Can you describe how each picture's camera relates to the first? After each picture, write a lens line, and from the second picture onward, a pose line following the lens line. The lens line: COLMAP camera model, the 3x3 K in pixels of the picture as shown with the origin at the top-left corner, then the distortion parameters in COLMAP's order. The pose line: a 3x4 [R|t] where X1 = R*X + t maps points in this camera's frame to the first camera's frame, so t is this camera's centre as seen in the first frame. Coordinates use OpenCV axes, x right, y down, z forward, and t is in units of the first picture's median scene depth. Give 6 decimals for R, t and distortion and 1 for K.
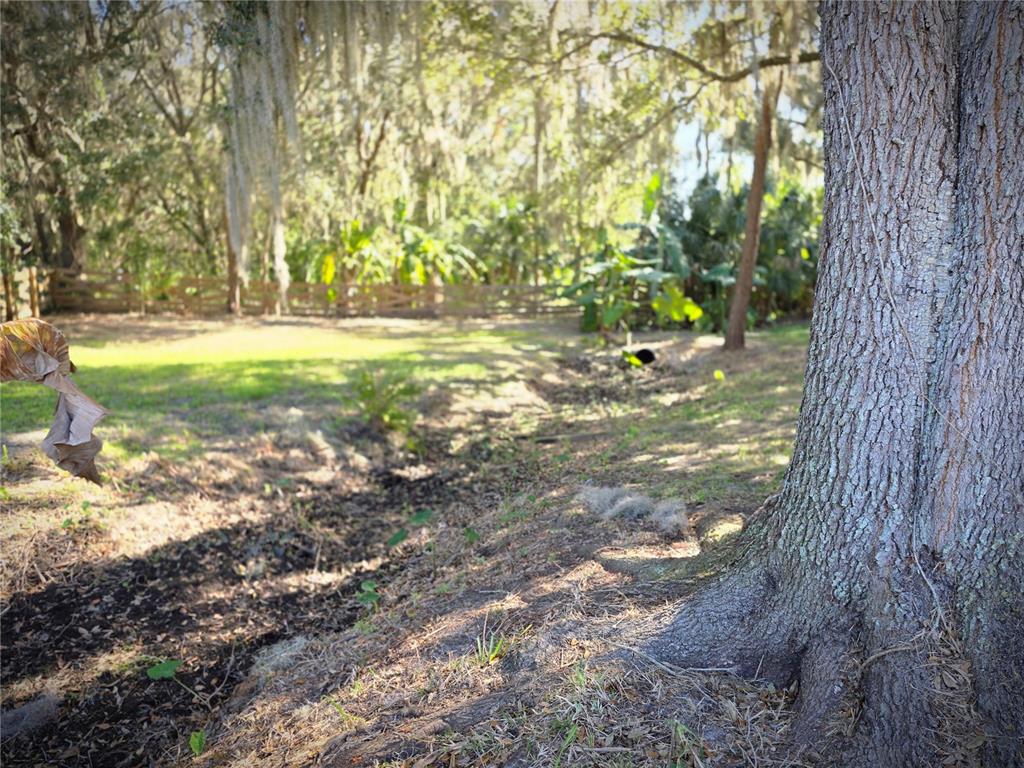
lens RADIAL K [[688.0, 0, 512.0], [0, 688.0, 384.0], [0, 0, 1]] dist [0.059670, -0.060140]
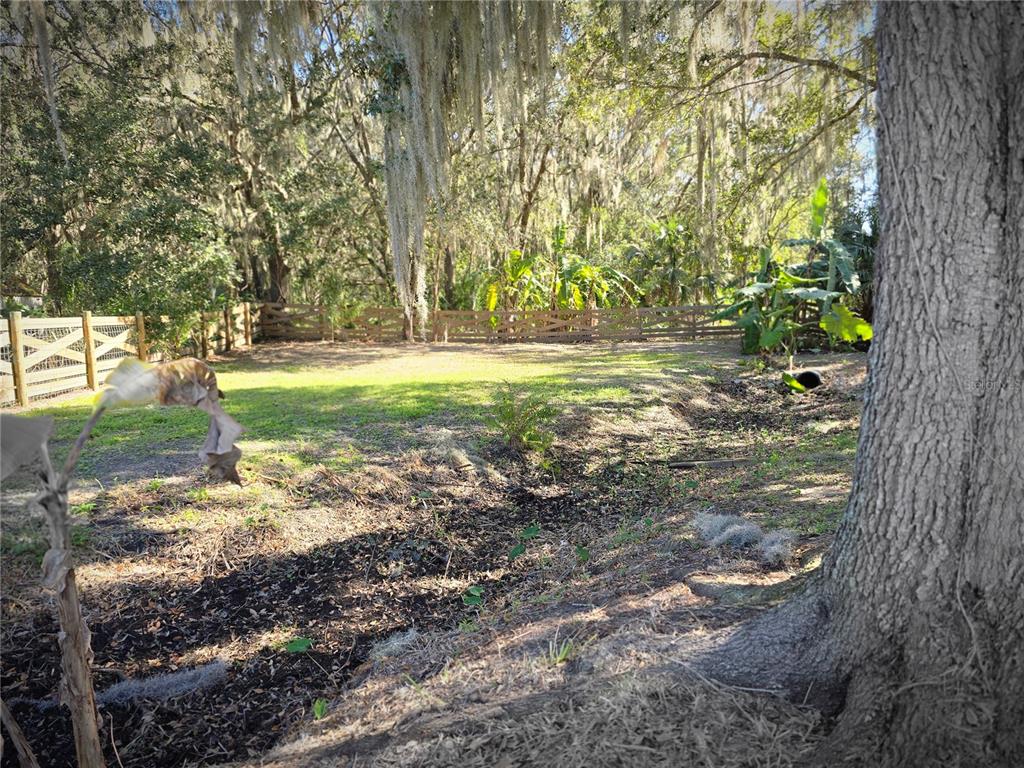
lens RADIAL K [[688.0, 0, 512.0], [0, 688.0, 384.0], [0, 0, 1]] dist [0.059670, -0.060140]
pose [[0.970520, 0.004846, -0.240974, 0.091711], [-0.012499, 0.999464, -0.030241, -0.004914], [0.240698, 0.032361, 0.970060, -0.055272]]
